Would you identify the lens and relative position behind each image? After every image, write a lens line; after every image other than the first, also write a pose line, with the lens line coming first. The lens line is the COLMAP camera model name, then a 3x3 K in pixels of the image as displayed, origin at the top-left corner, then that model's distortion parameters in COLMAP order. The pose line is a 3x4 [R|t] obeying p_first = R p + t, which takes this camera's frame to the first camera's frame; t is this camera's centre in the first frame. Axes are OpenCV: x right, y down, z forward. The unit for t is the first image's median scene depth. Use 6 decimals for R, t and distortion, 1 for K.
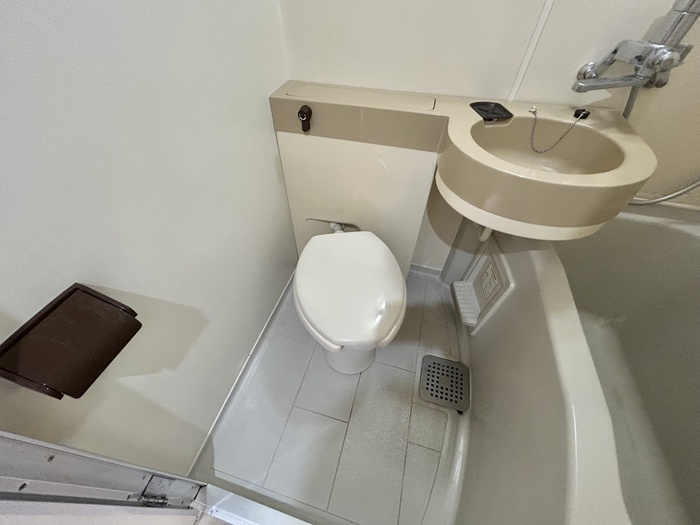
lens RADIAL K [[282.5, 0, 346.6], [0, 282.5, 262.0], [0, 0, 1]] dist [-0.000153, 0.000019]
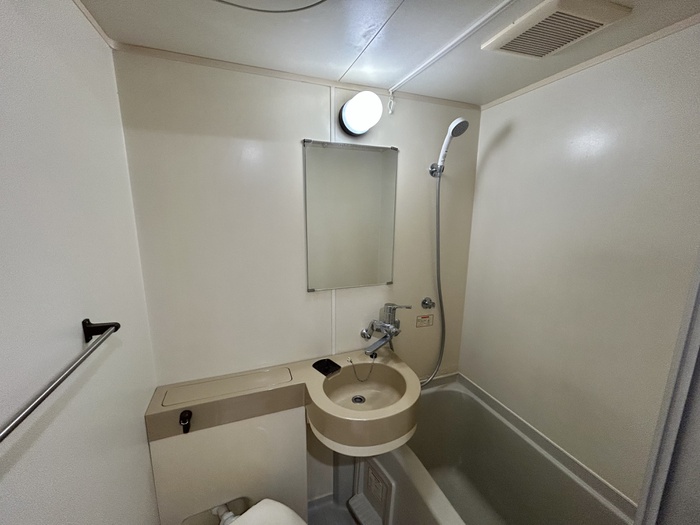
lens RADIAL K [[282.5, 0, 346.6], [0, 282.5, 262.0], [0, 0, 1]] dist [-0.000153, 0.000019]
pose [[0.806669, -0.107857, 0.581078, -0.222512], [0.435351, 0.773381, -0.460816, -0.212584], [-0.399693, 0.624699, 0.670818, -0.409728]]
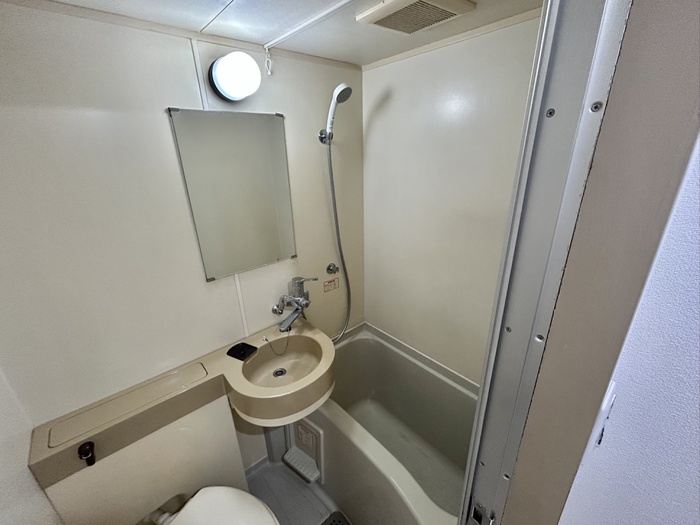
lens RADIAL K [[291.3, 0, 347.2], [0, 291.3, 262.6], [0, 0, 1]] dist [-0.002490, -0.000097]
pose [[0.546087, -0.315214, 0.776163, -0.237079], [0.641319, 0.753402, -0.145244, -0.292703], [-0.538979, 0.577084, 0.613576, -0.517401]]
